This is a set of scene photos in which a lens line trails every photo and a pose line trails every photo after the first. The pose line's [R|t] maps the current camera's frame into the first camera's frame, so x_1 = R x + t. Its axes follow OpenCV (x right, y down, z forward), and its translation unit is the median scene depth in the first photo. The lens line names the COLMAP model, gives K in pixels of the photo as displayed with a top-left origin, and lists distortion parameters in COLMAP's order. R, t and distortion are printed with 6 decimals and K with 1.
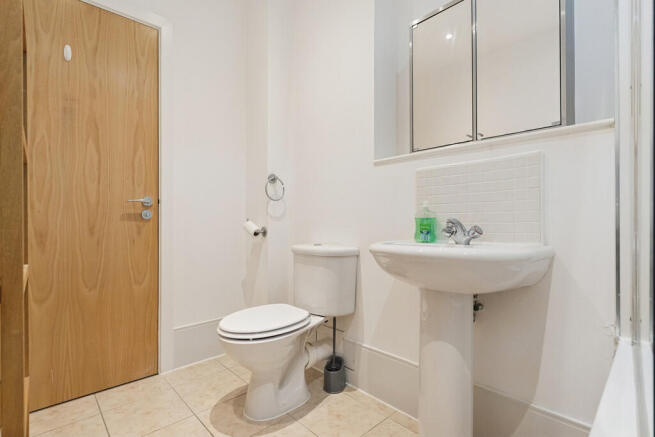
lens RADIAL K [[315.2, 0, 323.9], [0, 315.2, 221.5], [0, 0, 1]] dist [-0.000055, -0.000489]
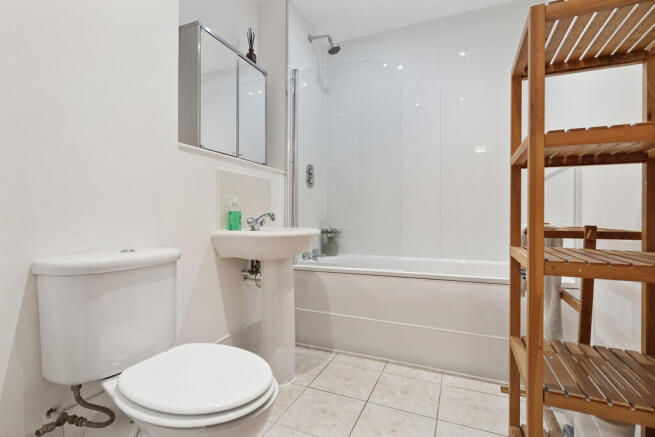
lens RADIAL K [[315.2, 0, 323.9], [0, 315.2, 221.5], [0, 0, 1]] dist [-0.000055, -0.000489]
pose [[-0.390512, -0.005649, 0.920580, -0.925481], [0.000812, 0.999979, 0.006481, 0.019626], [-0.920597, 0.003279, -0.390499, 1.144176]]
